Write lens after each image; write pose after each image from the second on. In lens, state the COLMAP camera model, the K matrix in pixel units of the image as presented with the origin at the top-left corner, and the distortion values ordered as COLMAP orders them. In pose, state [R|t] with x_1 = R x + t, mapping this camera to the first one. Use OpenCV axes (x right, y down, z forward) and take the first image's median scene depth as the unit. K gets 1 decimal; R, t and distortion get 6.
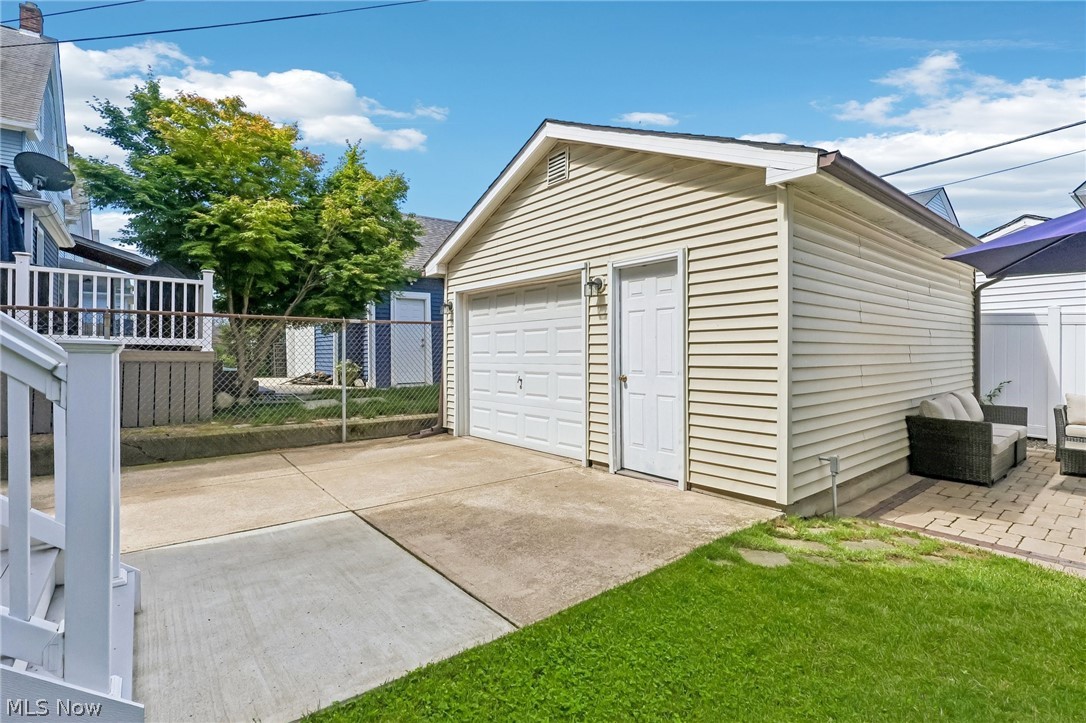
lens RADIAL K [[518.9, 0, 568.1], [0, 518.9, 357.6], [0, 0, 1]] dist [-0.015711, -0.000856]
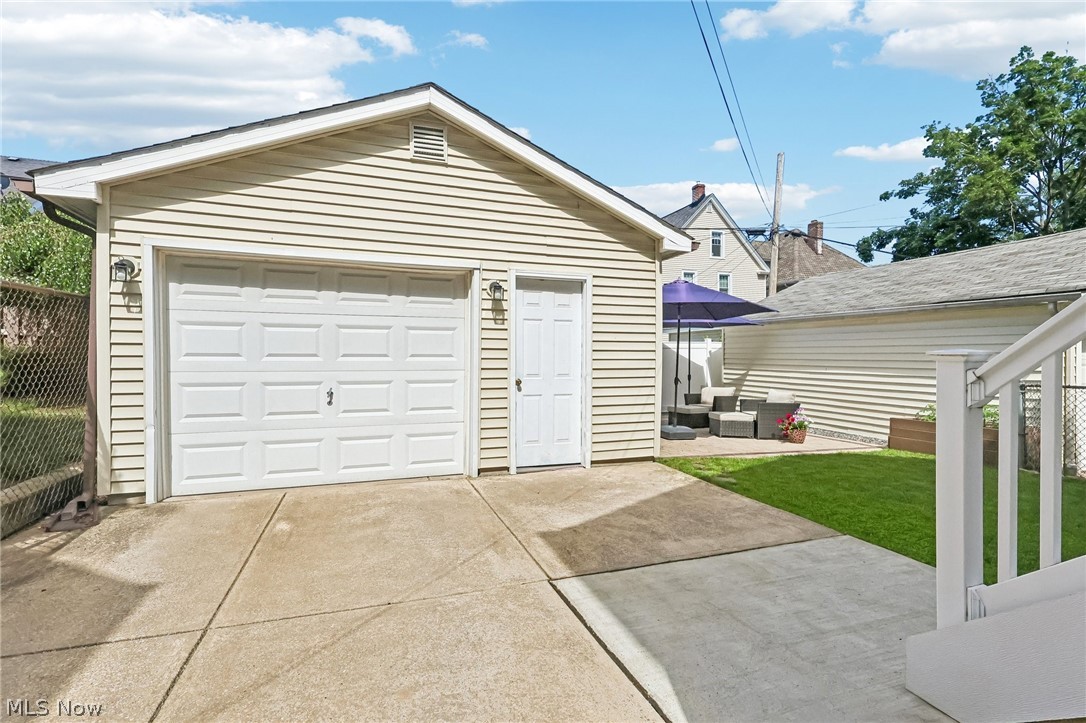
lens RADIAL K [[499.4, 0, 543.0], [0, 499.4, 361.5], [0, 0, 1]] dist [-0.000540, 0.000107]
pose [[0.349653, -0.001161, 0.936878, -0.930186], [0.001649, 0.999998, 0.000623, -0.002619], [-0.936878, 0.001327, 0.349655, 0.673156]]
